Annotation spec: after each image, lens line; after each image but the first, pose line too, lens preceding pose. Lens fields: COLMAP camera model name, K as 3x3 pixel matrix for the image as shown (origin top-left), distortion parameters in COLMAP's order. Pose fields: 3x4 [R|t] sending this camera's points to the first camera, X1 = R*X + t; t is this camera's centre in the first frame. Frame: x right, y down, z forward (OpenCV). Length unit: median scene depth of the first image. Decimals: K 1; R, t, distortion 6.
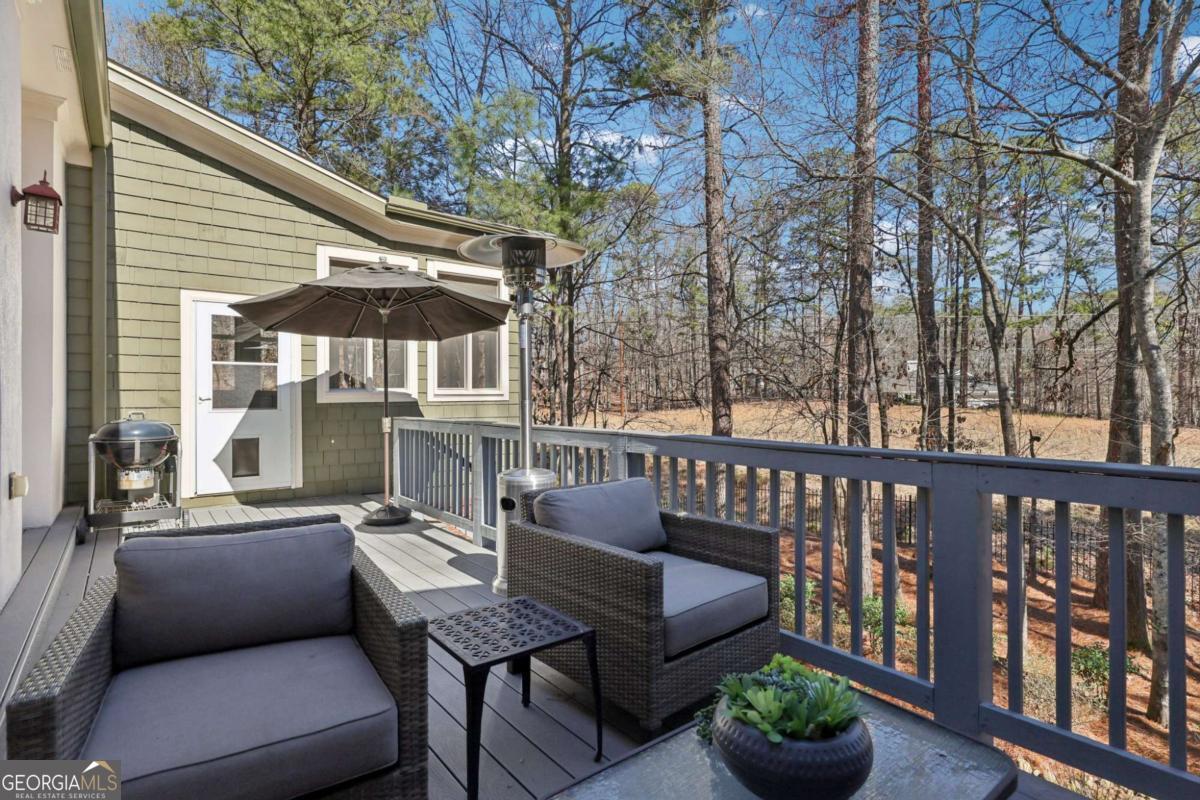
lens RADIAL K [[581.1, 0, 600.0], [0, 581.1, 400.0], [0, 0, 1]] dist [-0.004546, -0.000479]
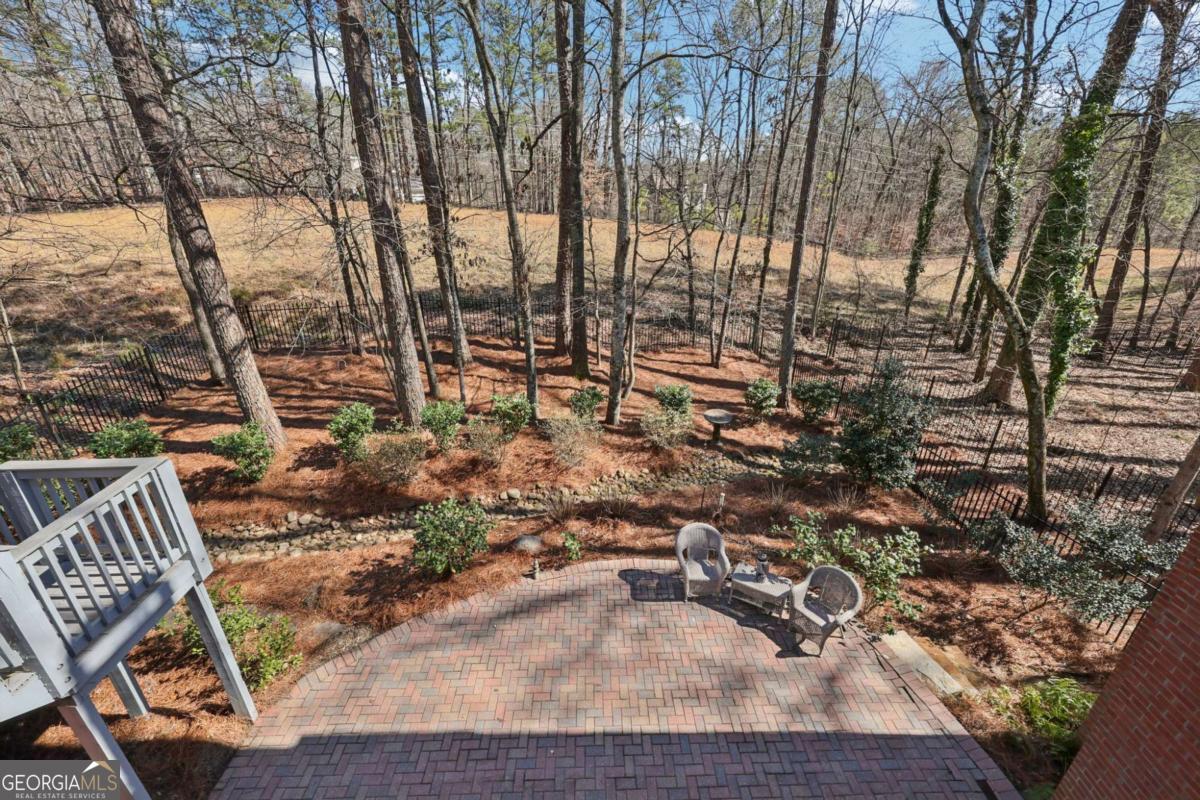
lens RADIAL K [[476.1, 0, 600.0], [0, 476.1, 400.0], [0, 0, 1]] dist [-0.004986, 0.000067]
pose [[0.590703, -0.320378, 0.740559, 0.003480], [0.001610, 0.918262, 0.395971, -0.009536], [-0.806887, -0.232709, 0.542936, 0.225937]]
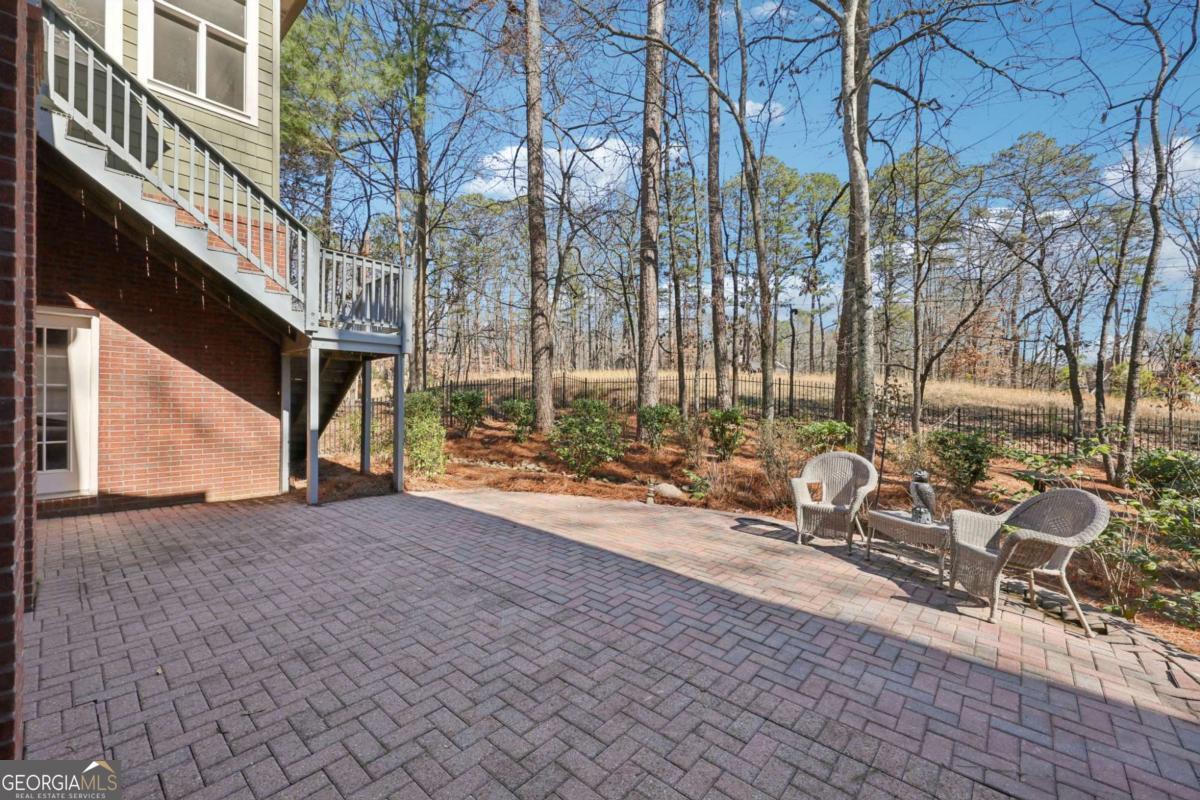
lens RADIAL K [[478.4, 0, 600.0], [0, 478.4, 400.0], [0, 0, 1]] dist [-0.000202, 0.000139]
pose [[0.981404, 0.002808, 0.191935, 0.144305], [-0.002597, 0.999996, -0.001352, 0.269106], [-0.191938, 0.000828, 0.981407, 0.065781]]
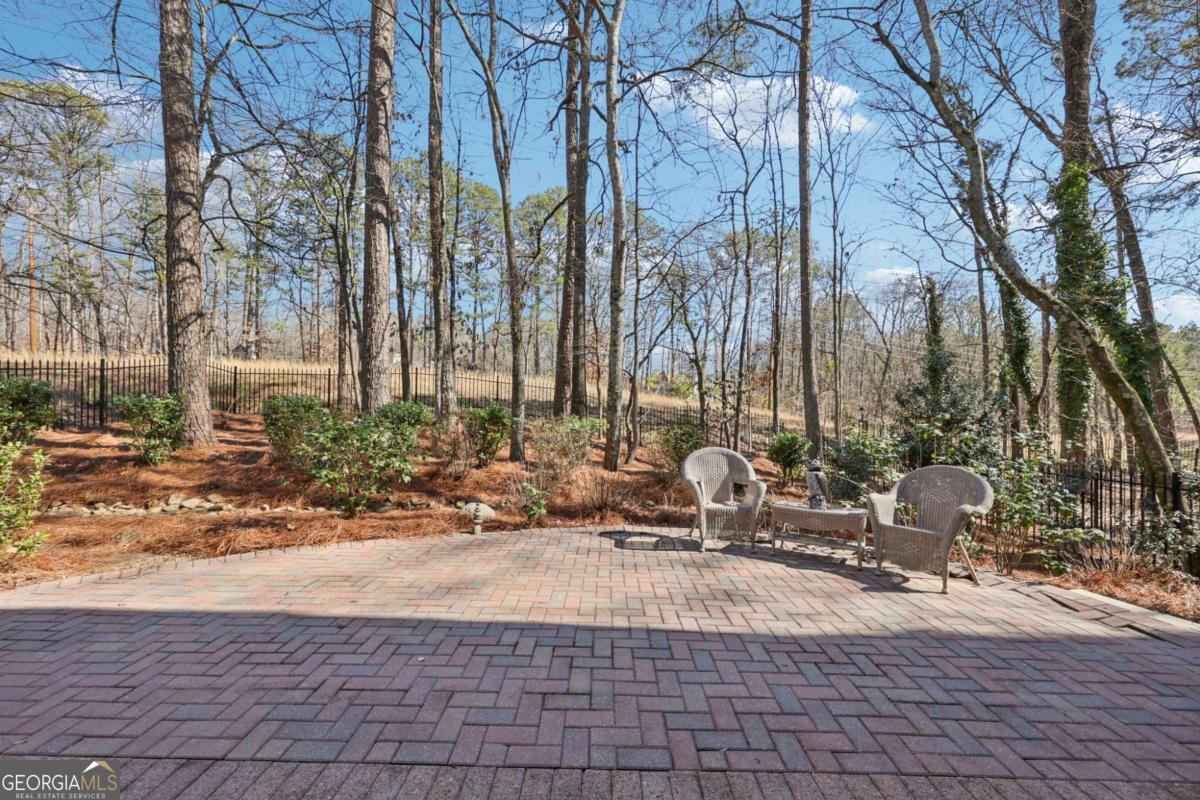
lens RADIAL K [[478.4, 0, 600.0], [0, 478.4, 400.0], [0, 0, 1]] dist [-0.000202, 0.000139]
pose [[0.620302, 0.006493, 0.784336, 0.065431], [-0.003878, 0.999979, -0.005211, 0.274628], [-0.784354, 0.000191, 0.620314, 0.231438]]
